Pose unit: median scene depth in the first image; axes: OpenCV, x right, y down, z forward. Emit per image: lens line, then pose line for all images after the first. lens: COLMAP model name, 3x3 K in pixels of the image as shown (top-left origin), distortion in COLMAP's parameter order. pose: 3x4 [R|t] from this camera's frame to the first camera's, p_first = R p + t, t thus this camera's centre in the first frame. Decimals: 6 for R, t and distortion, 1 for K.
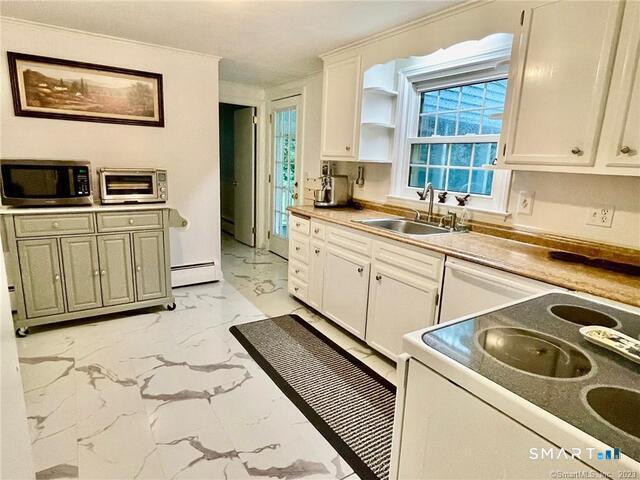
lens RADIAL K [[372.2, 0, 320.1], [0, 372.2, 237.4], [0, 0, 1]] dist [-0.002279, -0.001495]
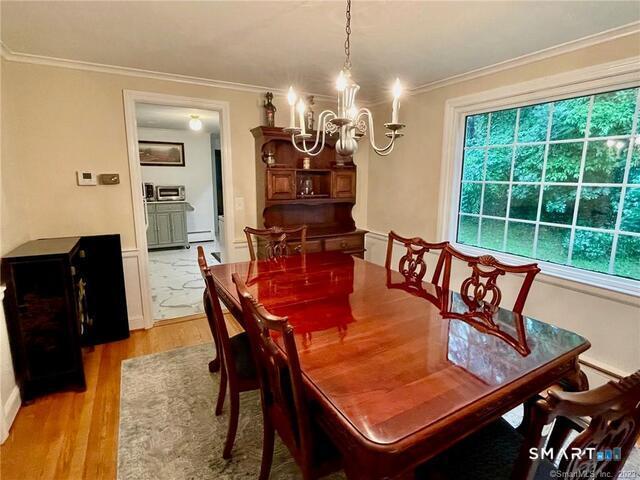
lens RADIAL K [[332.8, 0, 316.9], [0, 332.8, 239.8], [0, 0, 1]] dist [-0.005429, -0.000306]
pose [[0.995953, -0.017698, -0.088112, 0.563356], [0.015169, 0.999456, -0.029295, 0.221332], [0.088583, 0.027840, 0.995680, -0.942975]]
